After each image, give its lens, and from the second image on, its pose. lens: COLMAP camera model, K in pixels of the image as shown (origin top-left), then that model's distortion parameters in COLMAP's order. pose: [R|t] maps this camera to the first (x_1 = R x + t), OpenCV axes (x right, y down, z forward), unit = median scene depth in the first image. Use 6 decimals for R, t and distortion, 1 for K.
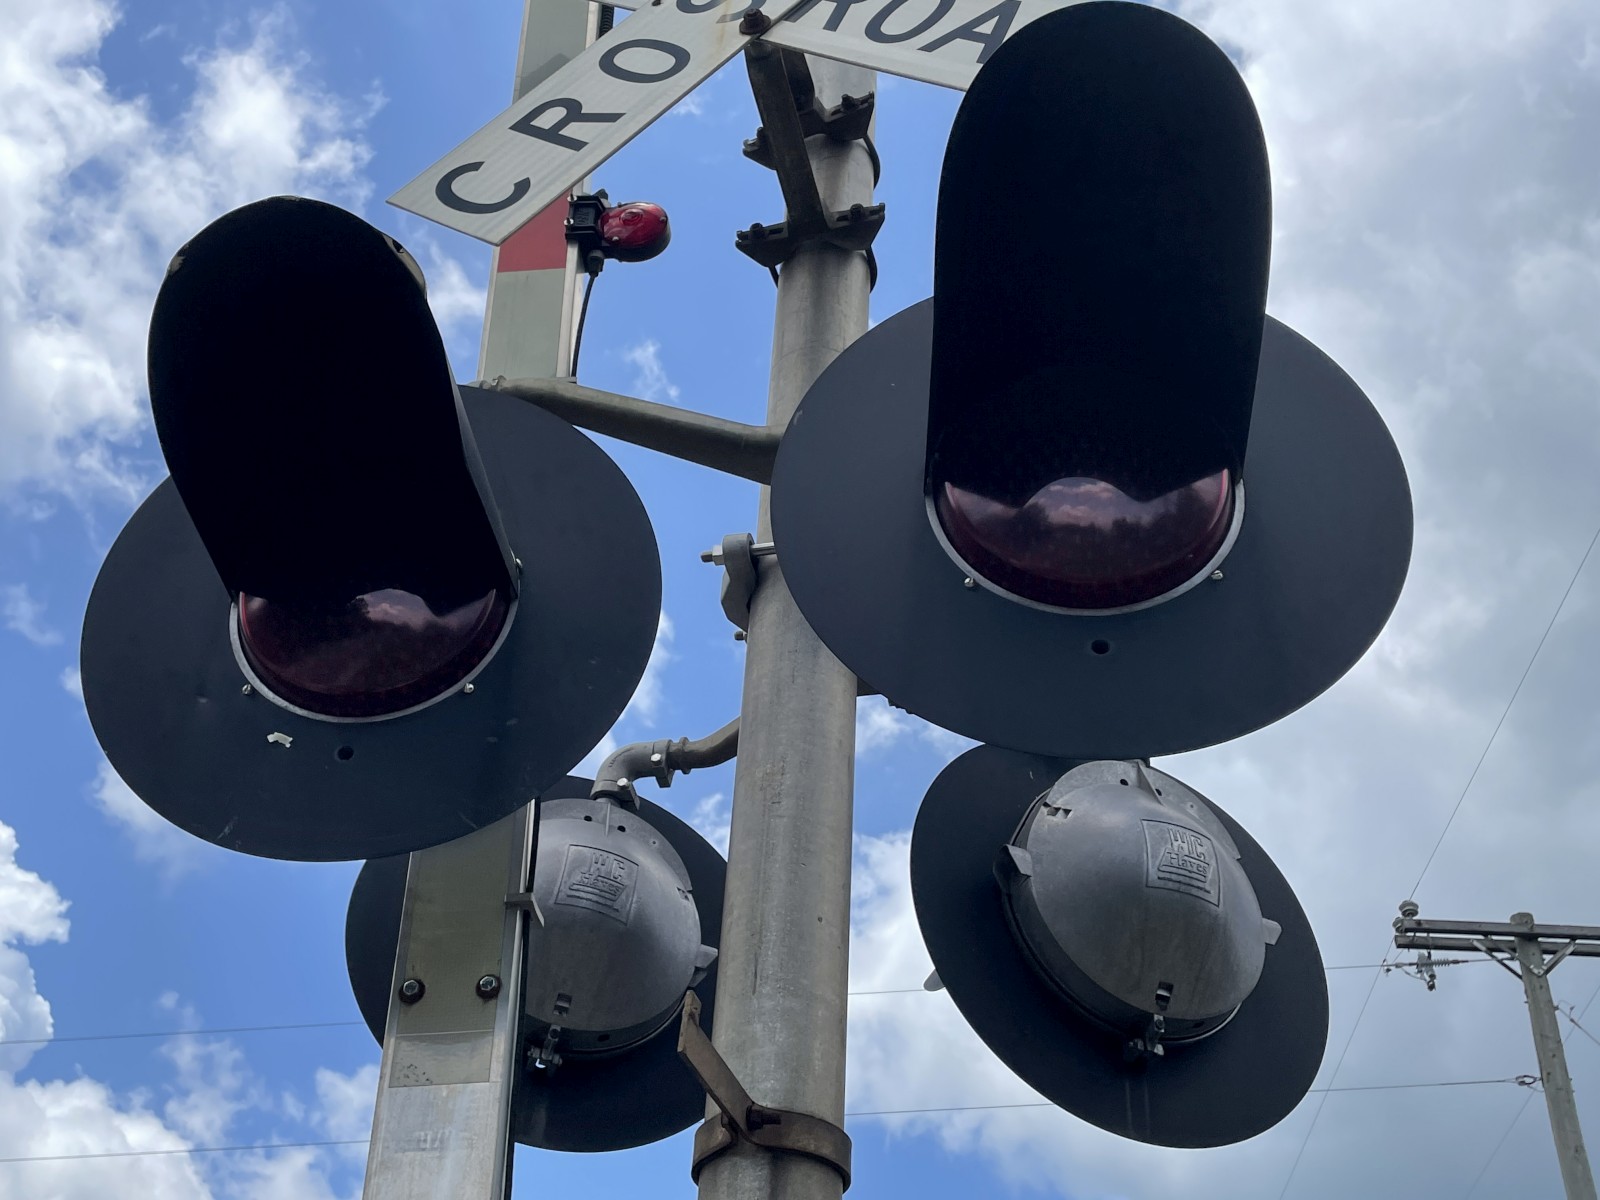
lens RADIAL K [[1644.6, 0, 799.9], [0, 1644.6, 571.0], [0, 0, 1]] dist [0.037447, 0.000000]
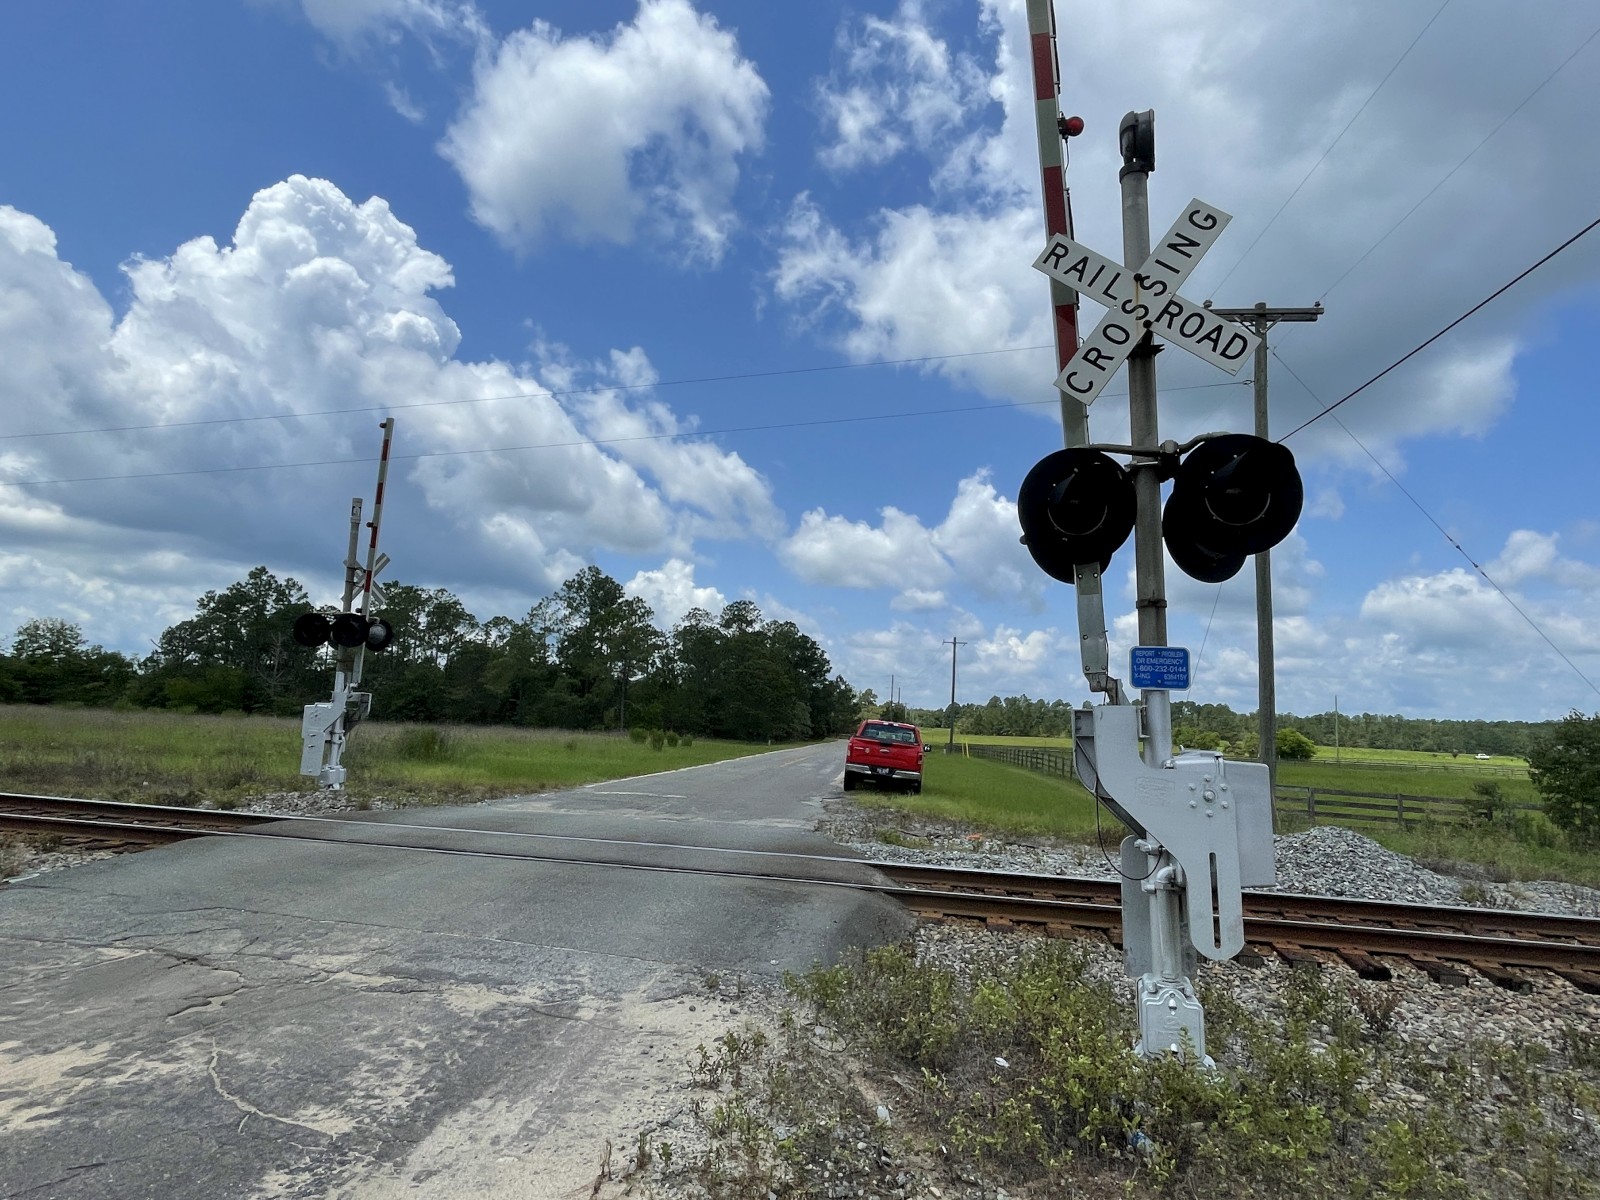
lens RADIAL K [[900.5, 0, 797.4], [0, 900.5, 595.7], [0, 0, 1]] dist [0.000678, -0.000655]
pose [[0.997867, -0.048774, -0.043393, -0.919844], [0.064757, 0.823711, 0.563300, -1.240323], [0.008269, -0.564909, 0.825112, -1.259054]]
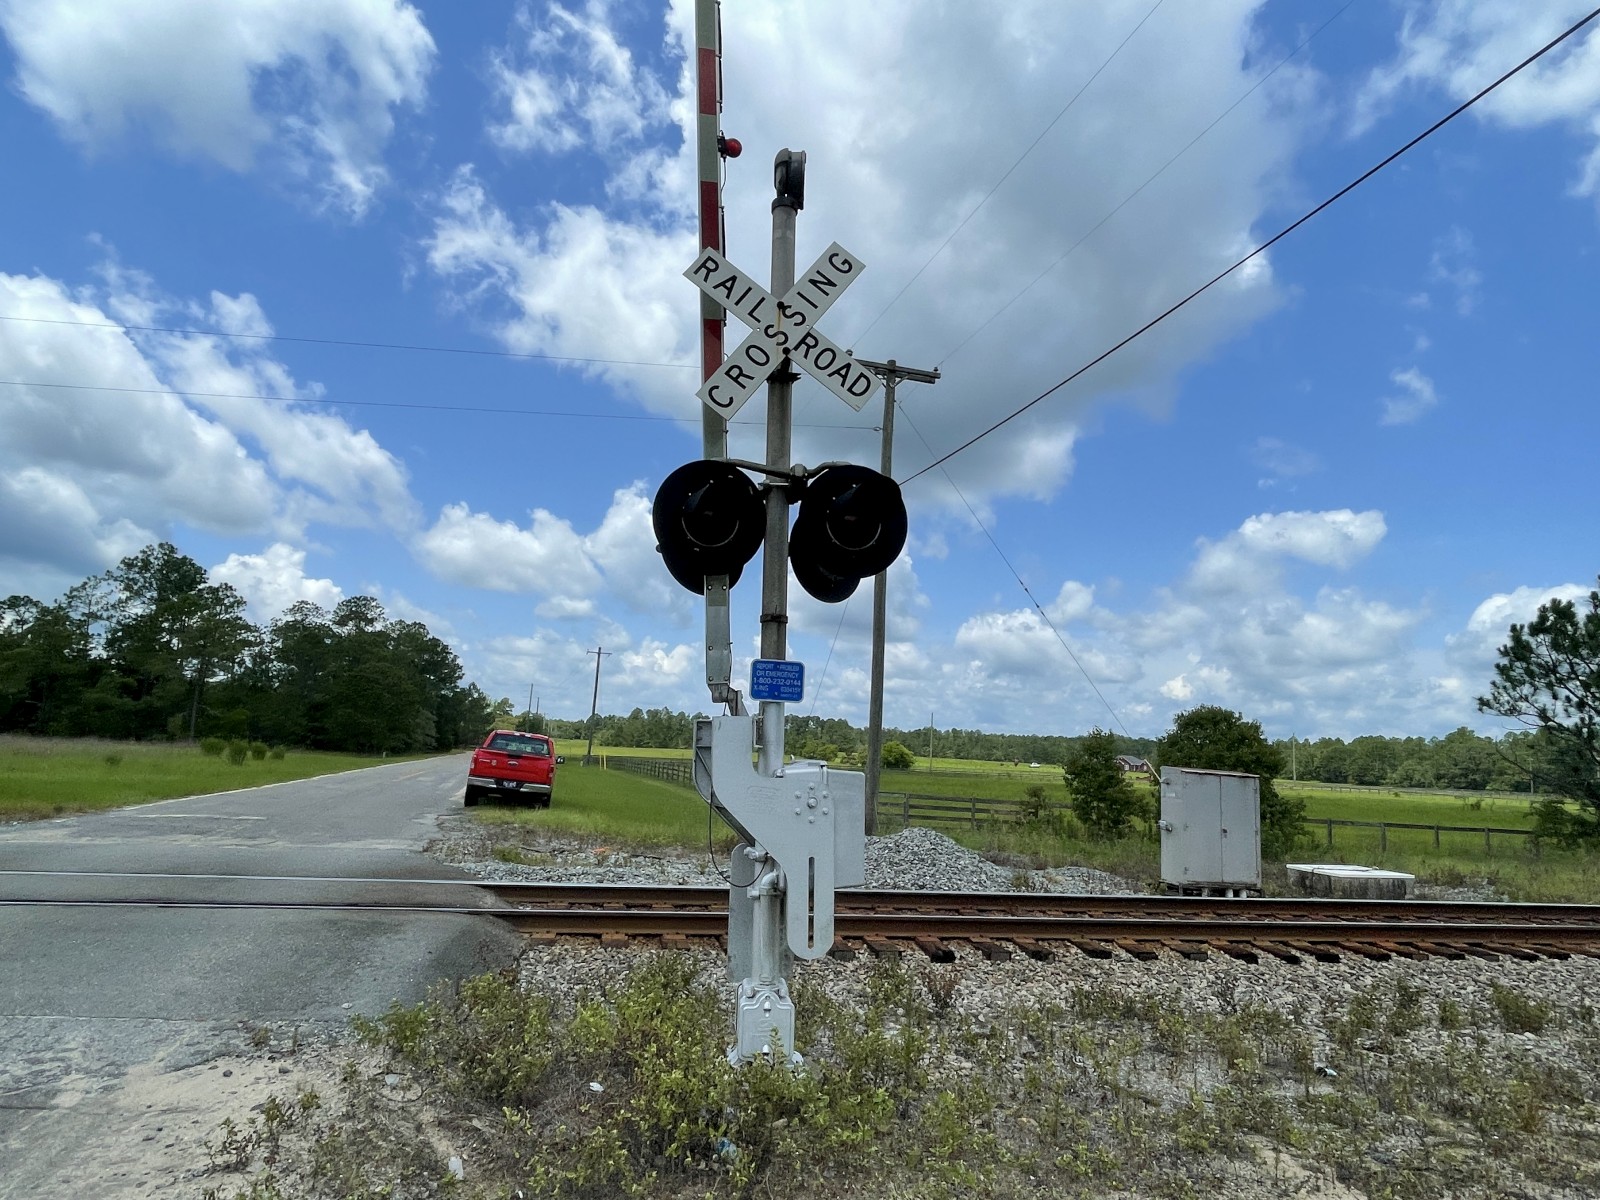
lens RADIAL K [[900.5, 0, 807.5], [0, 900.5, 595.6], [0, 0, 1]] dist [0.000678, -0.000655]
pose [[0.939062, 0.016809, 0.343336, -0.840177], [-0.206431, 0.826219, 0.524164, -1.178355], [-0.274860, -0.563098, 0.779341, -1.207167]]
